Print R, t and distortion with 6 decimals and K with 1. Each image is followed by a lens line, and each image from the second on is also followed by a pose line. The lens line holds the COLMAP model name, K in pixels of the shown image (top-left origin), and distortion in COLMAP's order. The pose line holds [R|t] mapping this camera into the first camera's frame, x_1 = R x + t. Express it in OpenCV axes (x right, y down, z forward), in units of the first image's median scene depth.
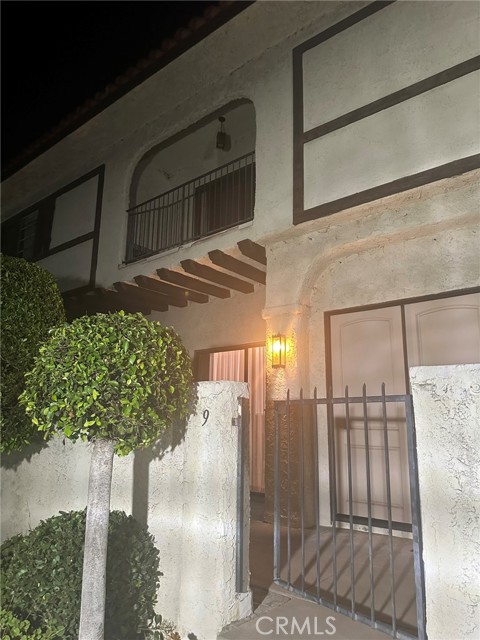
lens RADIAL K [[454.1, 0, 241.4], [0, 454.1, 324.3], [0, 0, 1]] dist [0.085265, -0.114587]
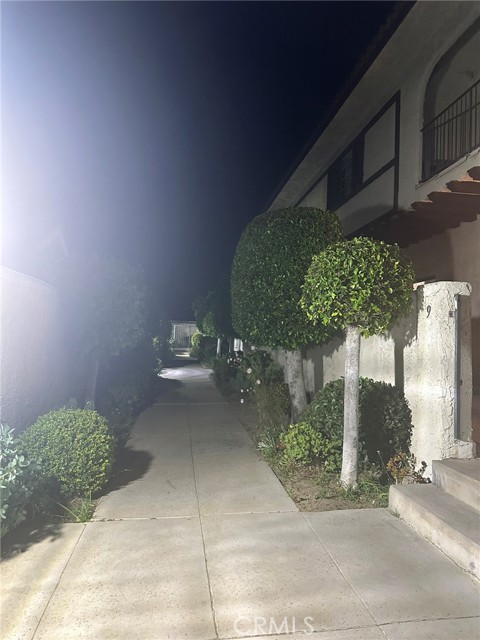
lens RADIAL K [[454.1, 0, 241.4], [0, 454.1, 324.3], [0, 0, 1]] dist [0.085265, -0.114587]
pose [[0.735032, -0.012608, -0.677915, 0.375725], [0.129581, 0.984010, 0.122199, 0.013438], [0.665535, -0.177665, 0.724913, -0.267115]]
